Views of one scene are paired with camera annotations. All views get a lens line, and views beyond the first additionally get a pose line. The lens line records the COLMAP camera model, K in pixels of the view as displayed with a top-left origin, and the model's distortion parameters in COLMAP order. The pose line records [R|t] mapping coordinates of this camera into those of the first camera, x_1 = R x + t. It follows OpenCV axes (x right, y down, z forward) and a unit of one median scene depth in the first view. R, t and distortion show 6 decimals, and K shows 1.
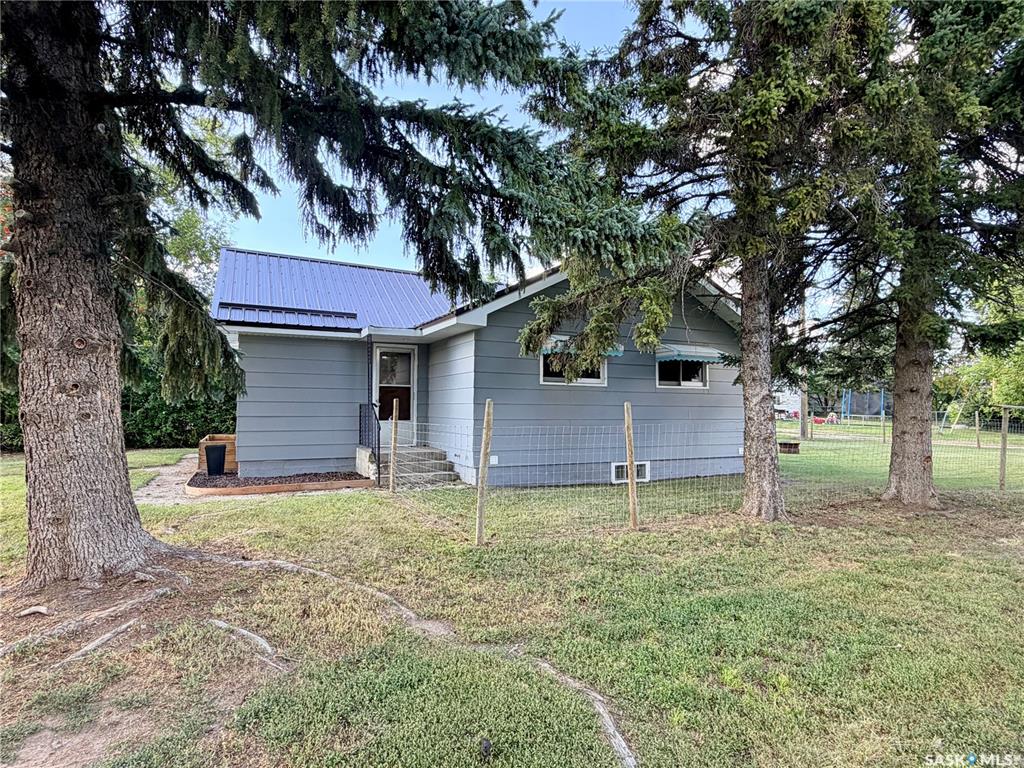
lens RADIAL K [[543.0, 0, 510.3], [0, 543.0, 386.6], [0, 0, 1]] dist [-0.001111, -0.001344]
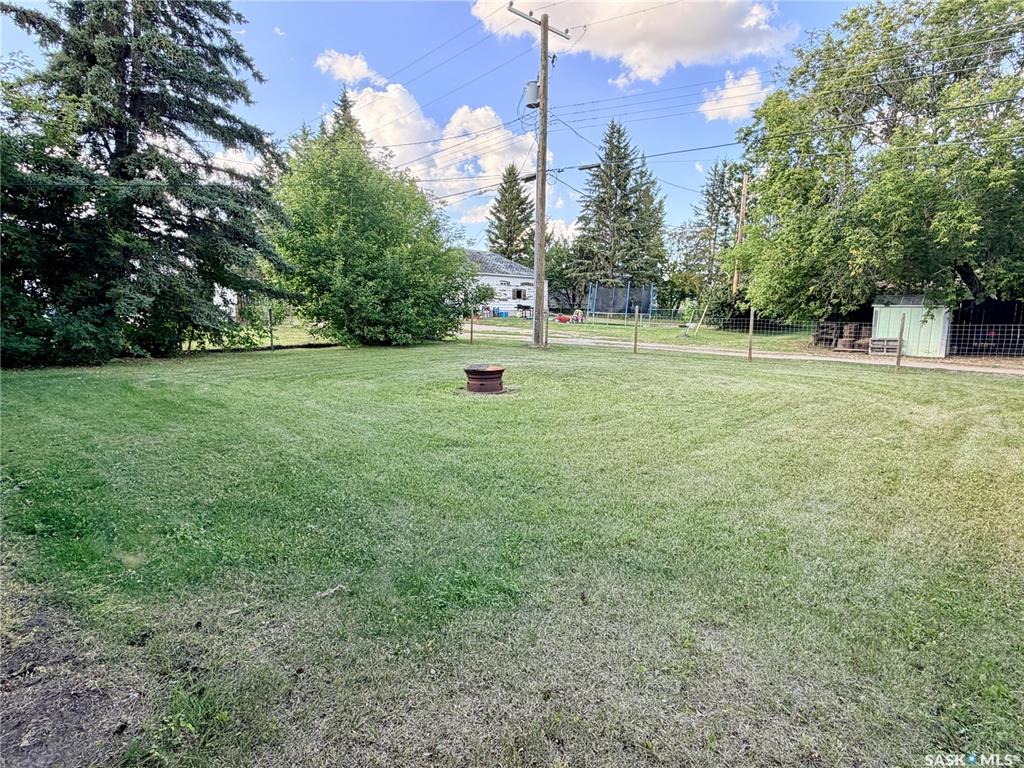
lens RADIAL K [[543.0, 0, 512.6], [0, 543.0, 384.7], [0, 0, 1]] dist [-0.001111, -0.001344]
pose [[0.917662, -0.048407, 0.394402, 1.033436], [-0.025800, 0.983199, 0.180703, 0.083488], [-0.396523, -0.176000, 0.900996, 1.645727]]
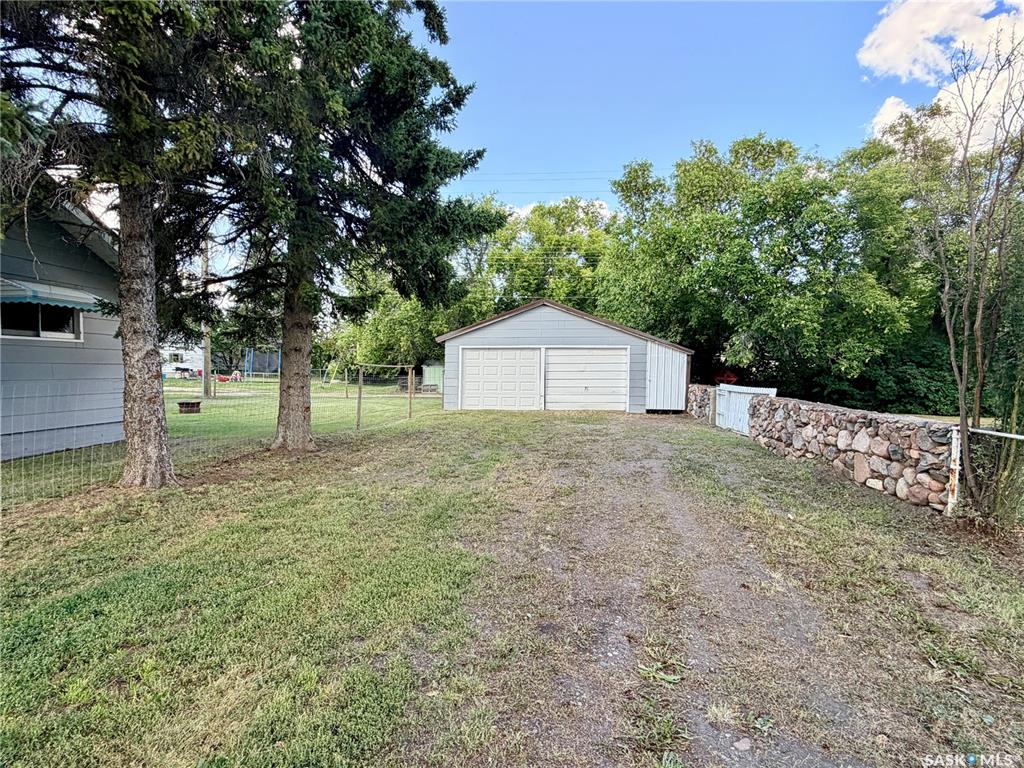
lens RADIAL K [[543.0, 0, 513.6], [0, 543.0, 386.4], [0, 0, 1]] dist [-0.001111, -0.001344]
pose [[0.536391, -0.031353, 0.843387, 0.035648], [-0.032900, 0.997773, 0.058016, 0.003570], [-0.843328, -0.058867, 0.534165, 0.016064]]
